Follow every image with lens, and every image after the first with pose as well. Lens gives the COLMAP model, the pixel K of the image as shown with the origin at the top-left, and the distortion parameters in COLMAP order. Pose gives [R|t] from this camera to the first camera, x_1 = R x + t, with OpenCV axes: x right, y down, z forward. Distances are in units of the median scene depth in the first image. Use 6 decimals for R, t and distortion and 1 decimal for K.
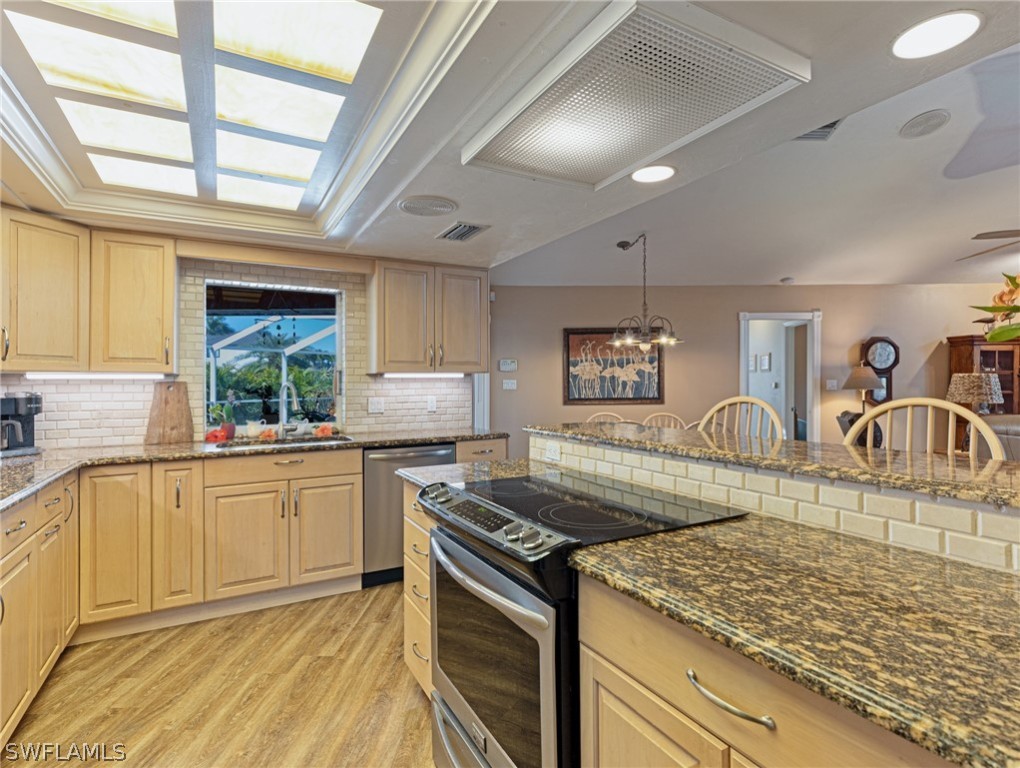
lens RADIAL K [[525.4, 0, 510.0], [0, 525.4, 384.0], [0, 0, 1]] dist [0.004499, -0.001826]
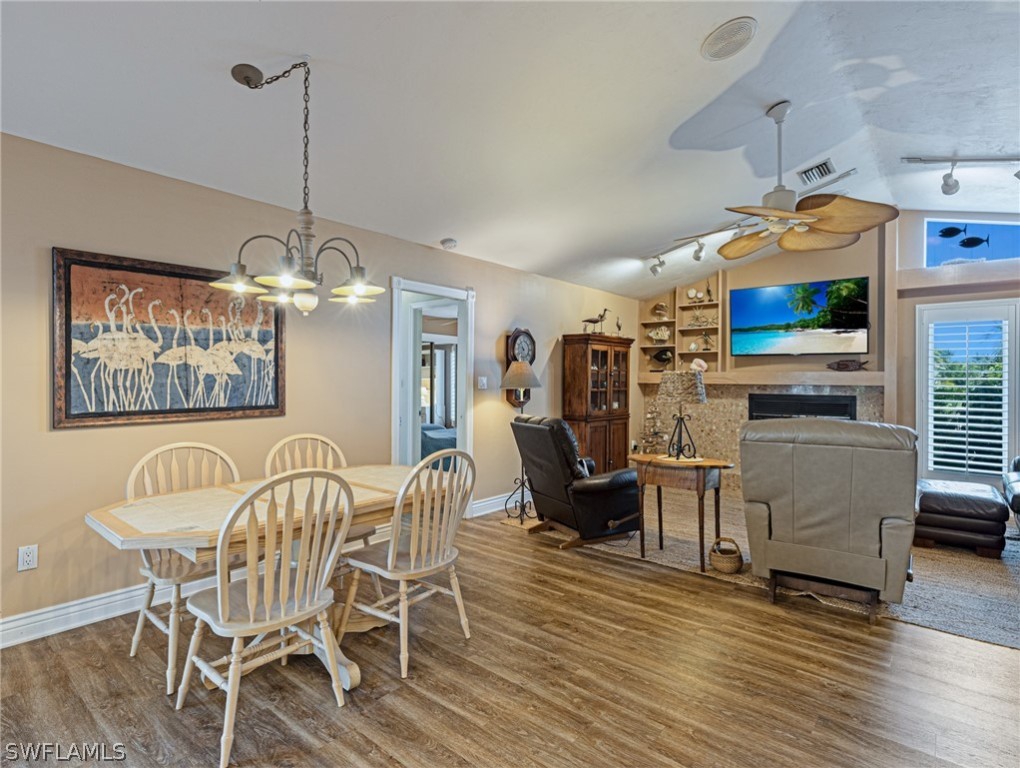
lens RADIAL K [[525.4, 0, 510.0], [0, 525.4, 384.0], [0, 0, 1]] dist [0.004499, -0.001826]
pose [[0.625899, 0.000193, 0.779904, 0.001979], [-0.003398, 0.999991, 0.002480, 0.001132], [-0.779897, -0.004202, 0.625894, 0.454540]]
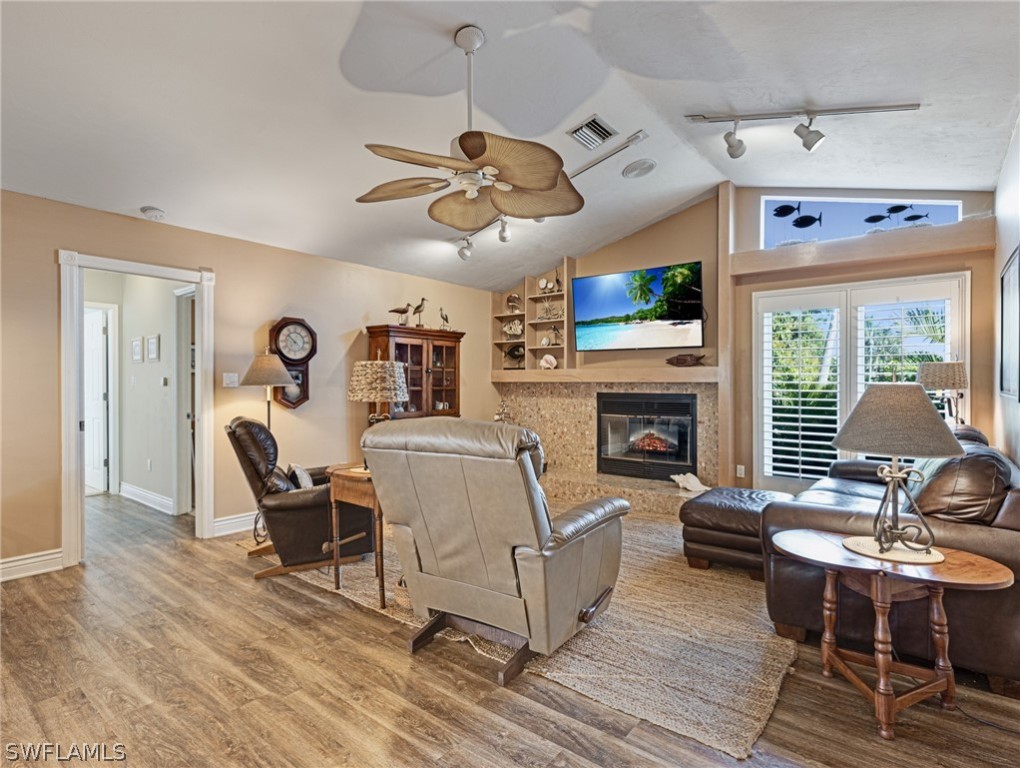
lens RADIAL K [[520.6, 0, 512.5], [0, 520.6, 389.7], [0, 0, 1]] dist [0.032871, -0.034299]
pose [[0.603531, -0.006189, 0.797316, 0.280012], [0.000766, 0.999974, 0.007182, 0.009741], [-0.797339, -0.003723, 0.603520, 0.278448]]
